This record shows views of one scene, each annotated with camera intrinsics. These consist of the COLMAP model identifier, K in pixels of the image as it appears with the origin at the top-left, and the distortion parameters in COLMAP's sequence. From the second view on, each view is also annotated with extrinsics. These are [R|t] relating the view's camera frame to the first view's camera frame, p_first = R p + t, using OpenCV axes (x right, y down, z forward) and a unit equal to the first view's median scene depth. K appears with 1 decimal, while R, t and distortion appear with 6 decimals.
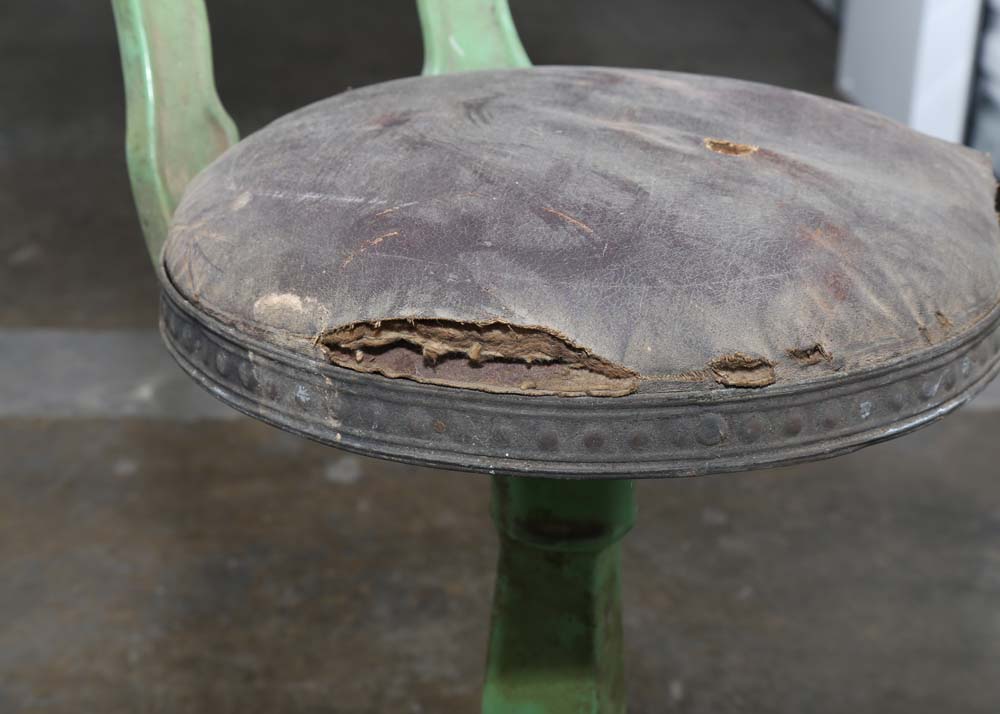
lens RADIAL K [[1832.8, 0, 500.0], [0, 1832.8, 357.0], [0, 0, 1]] dist [0.015173, 0.062288]
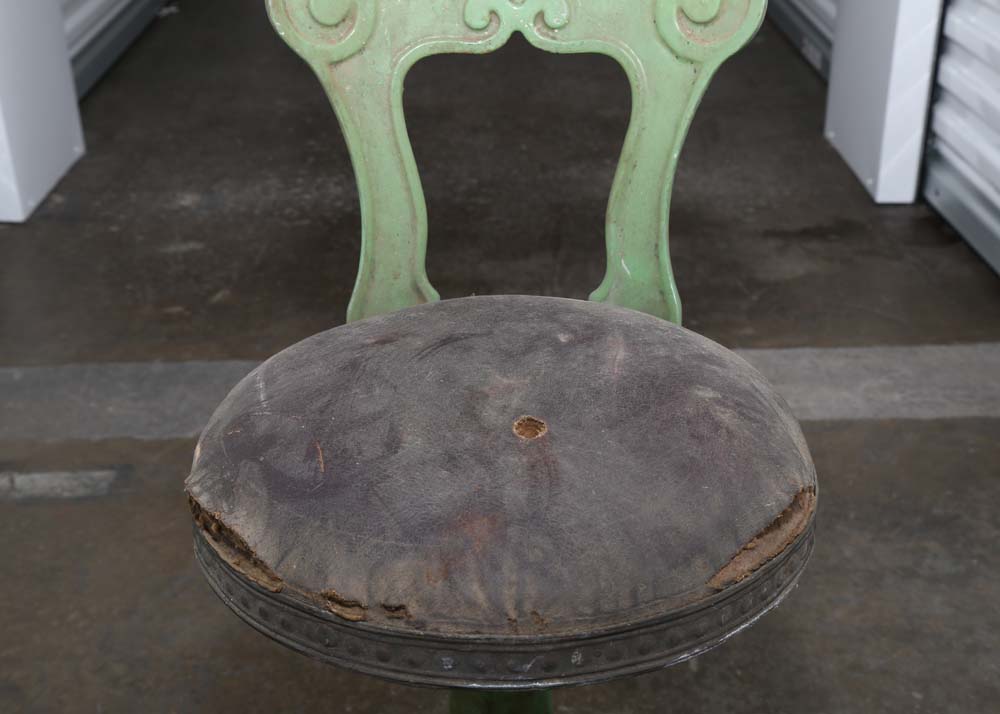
lens RADIAL K [[1365.5, 0, 500.0], [0, 1365.5, 357.0], [0, 0, 1]] dist [0.083395, 0.078698]
pose [[0.760964, 0.259629, -0.594581, 0.765315], [-0.220423, 0.965386, 0.139441, -0.333277], [0.610203, 0.024950, 0.791852, 0.238765]]
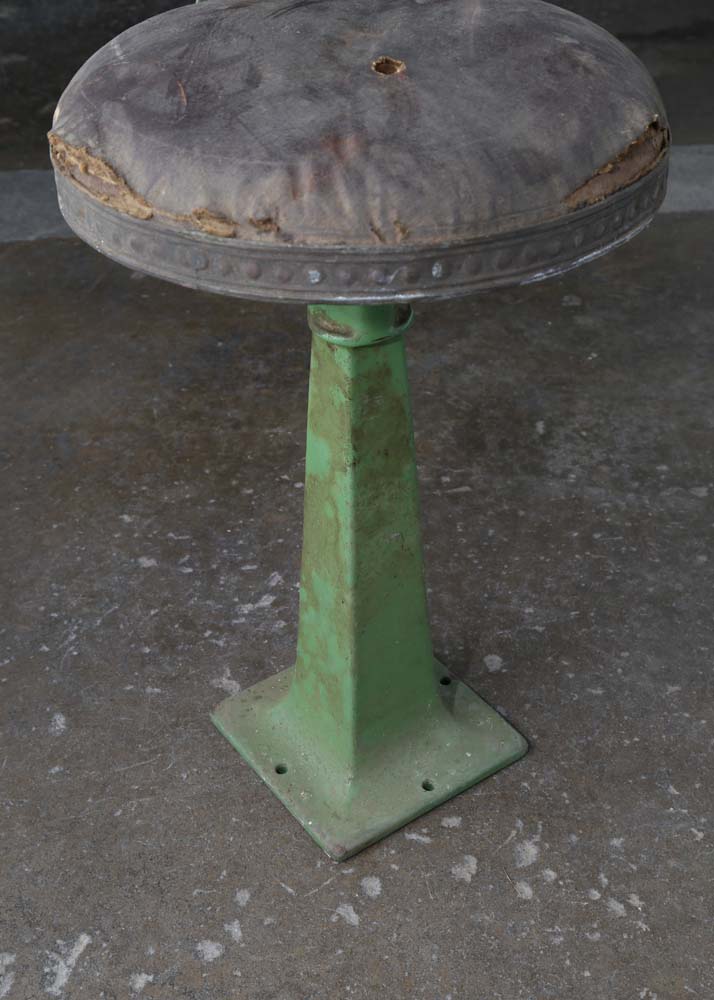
lens RADIAL K [[1396.0, 0, 354.7], [0, 1396.0, 514.6], [0, 0, 1]] dist [0.100847, 0.113802]
pose [[0.773300, 0.346383, -0.531061, 0.857109], [-0.206471, 0.929500, 0.305612, -0.135742], [0.599480, -0.126681, 0.790301, 0.158784]]
